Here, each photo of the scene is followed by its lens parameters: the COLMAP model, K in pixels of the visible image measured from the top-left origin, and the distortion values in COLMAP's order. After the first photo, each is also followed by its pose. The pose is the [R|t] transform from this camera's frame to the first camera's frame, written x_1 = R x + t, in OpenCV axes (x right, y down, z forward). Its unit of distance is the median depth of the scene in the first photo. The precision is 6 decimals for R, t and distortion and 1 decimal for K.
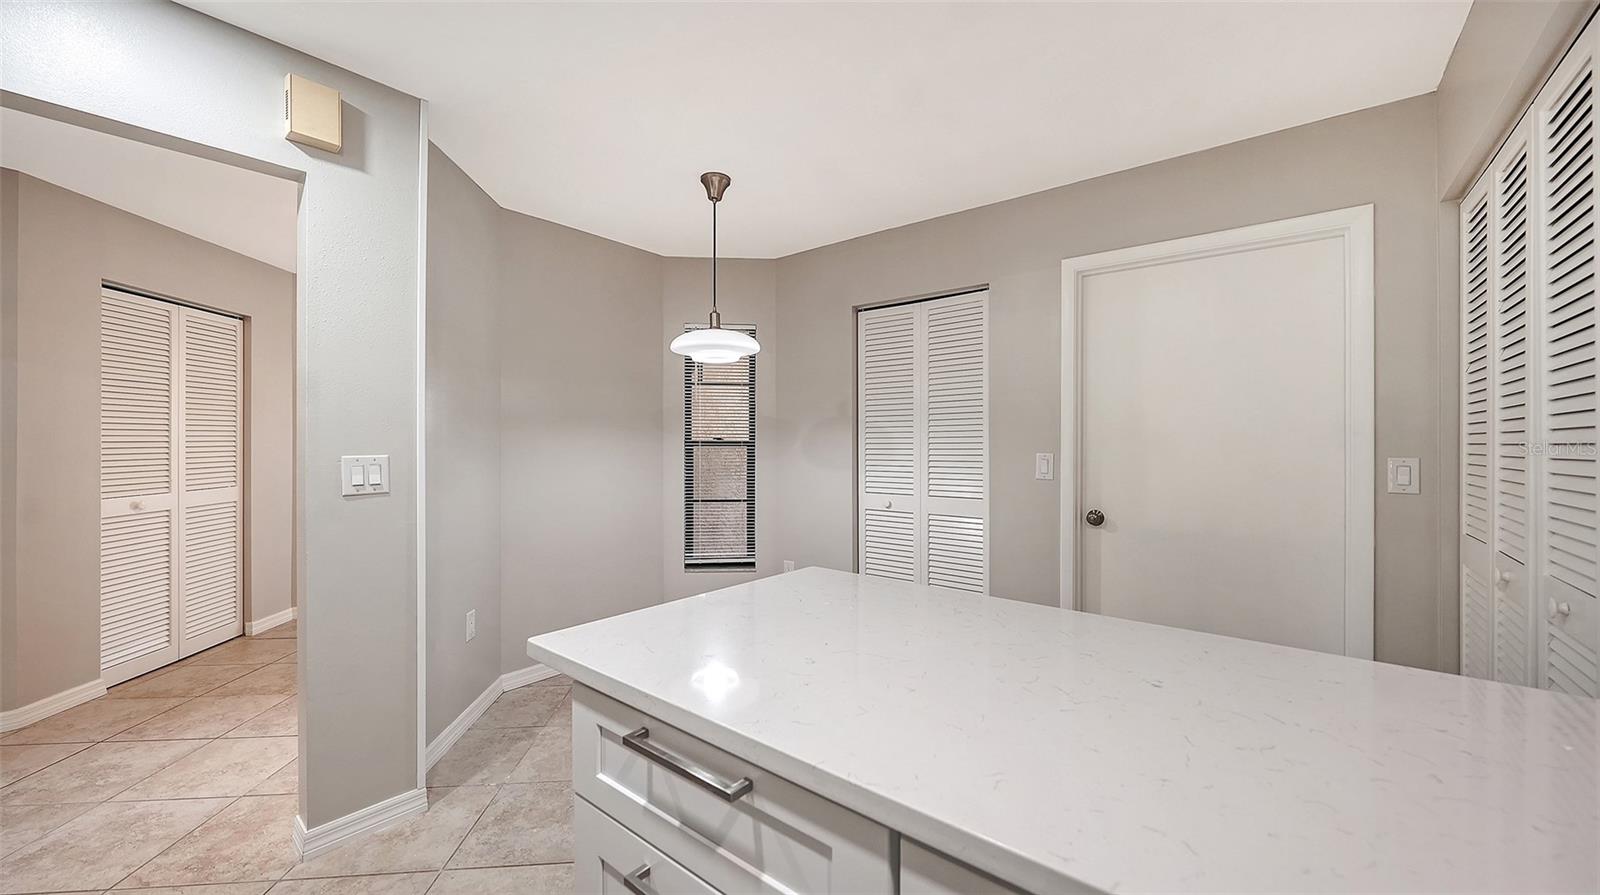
lens RADIAL K [[597.0, 0, 800.0], [0, 597.0, 447.5], [0, 0, 1]] dist [-0.000449, -0.000028]
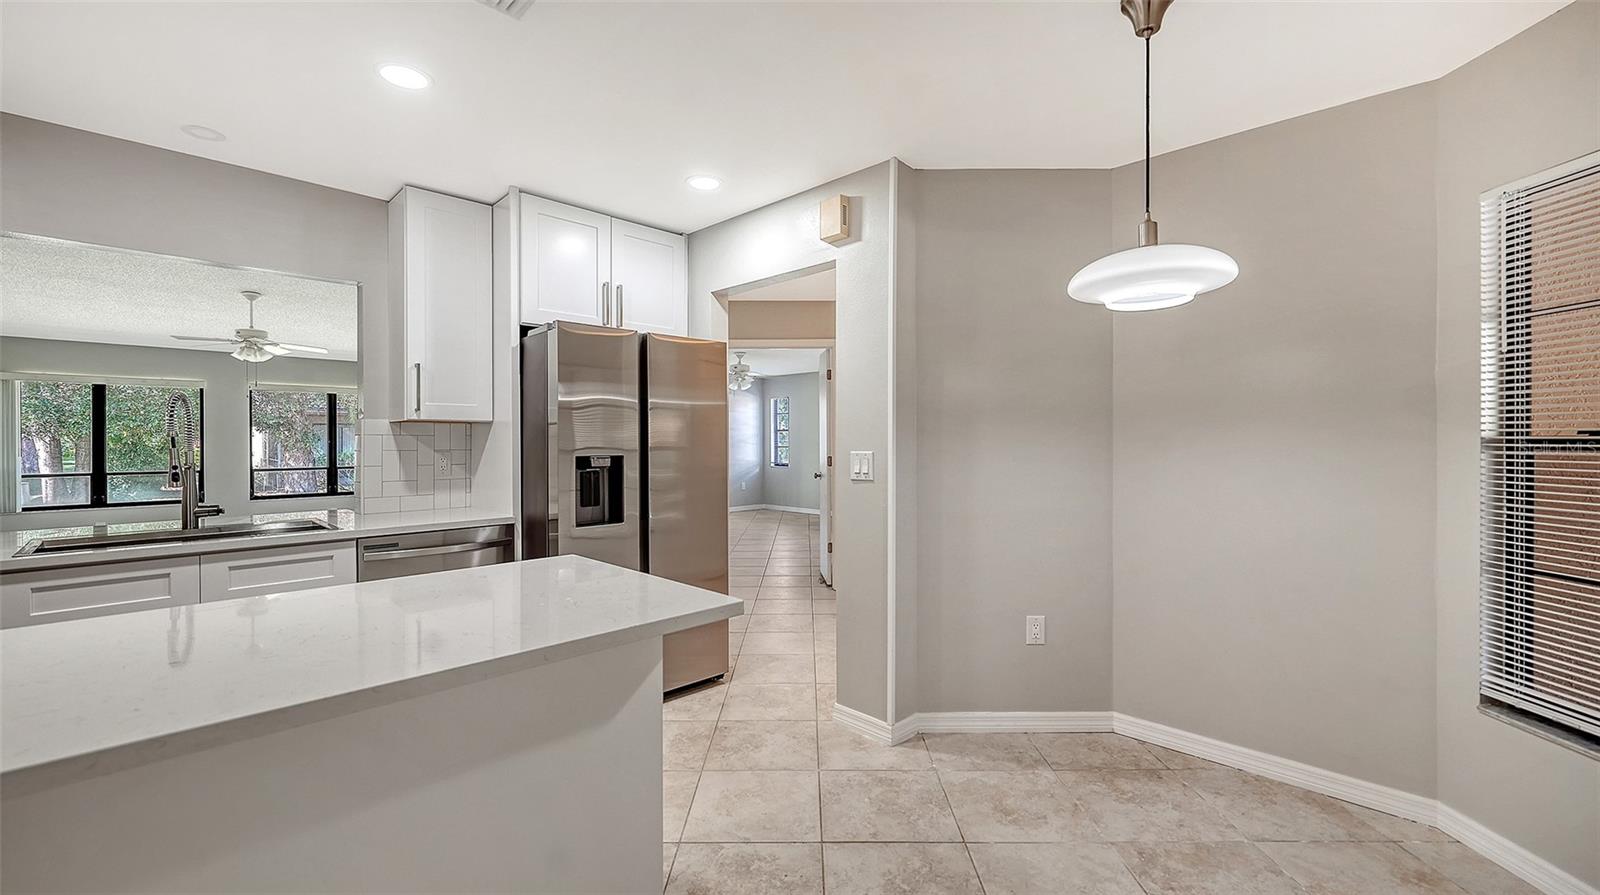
lens RADIAL K [[664.3, 0, 806.1], [0, 664.3, 449.6], [0, 0, 1]] dist [0.001695, 0.000151]
pose [[-0.094271, 0.016710, -0.995406, 0.652437], [-0.006011, 0.999831, 0.017354, -0.013462], [0.995528, 0.007620, -0.094155, 0.859397]]
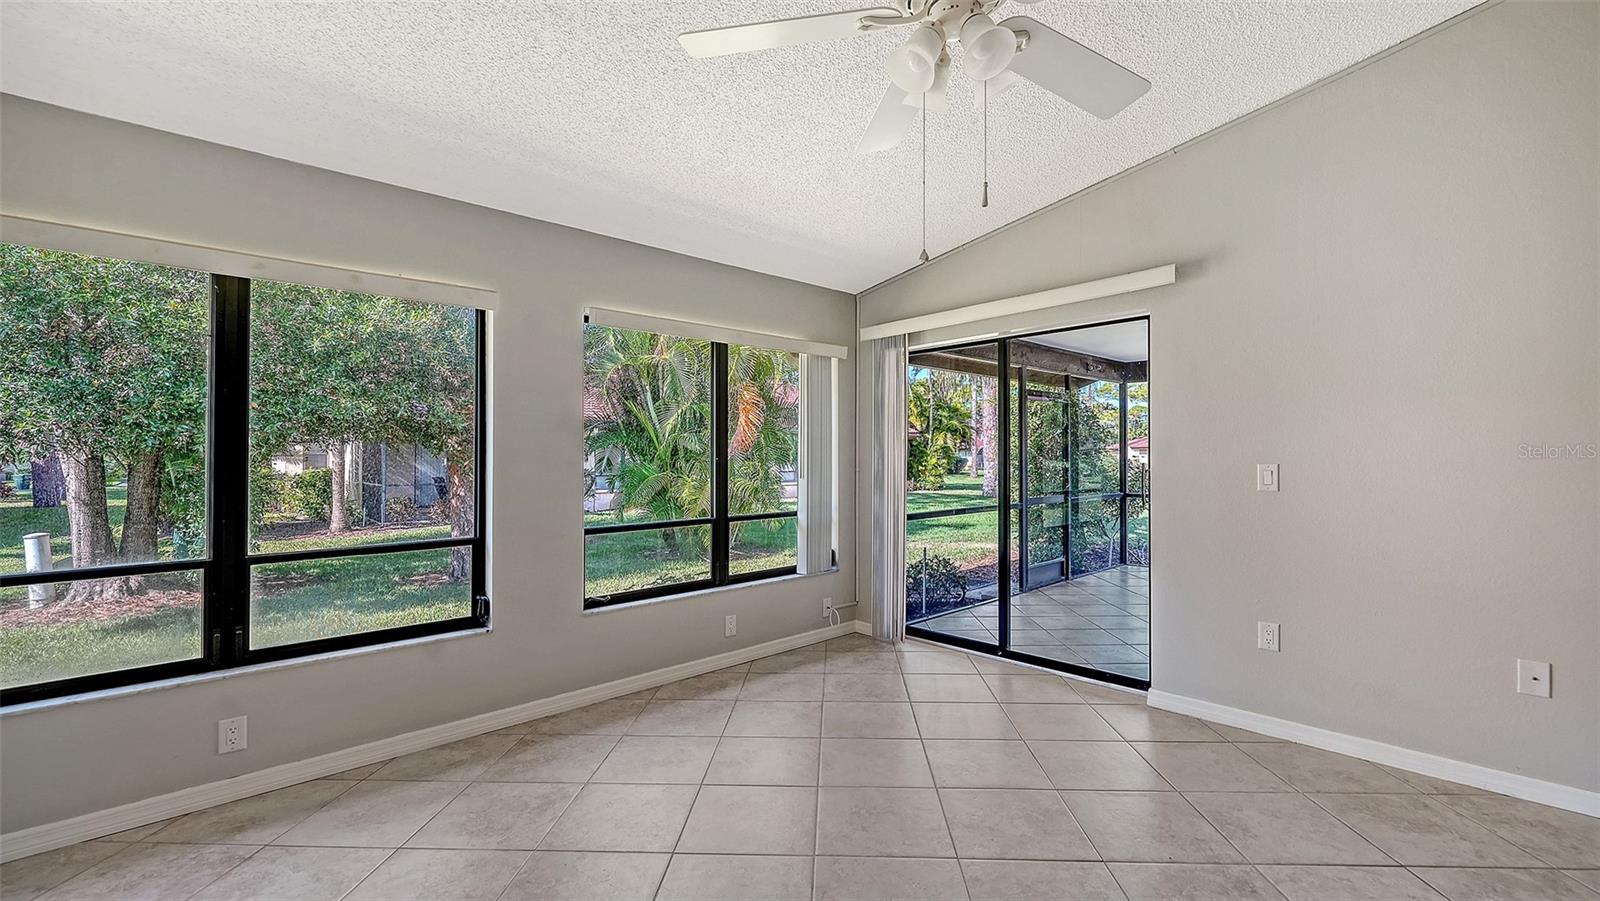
lens RADIAL K [[666.8, 0, 800.0], [0, 666.8, 450.5], [0, 0, 1]] dist [-0.011791, -0.000079]
pose [[-0.117462, -0.007602, -0.993048, -1.782371], [-0.002041, 0.999970, -0.007413, 0.025483], [0.993075, 0.001156, -0.117474, -2.486931]]
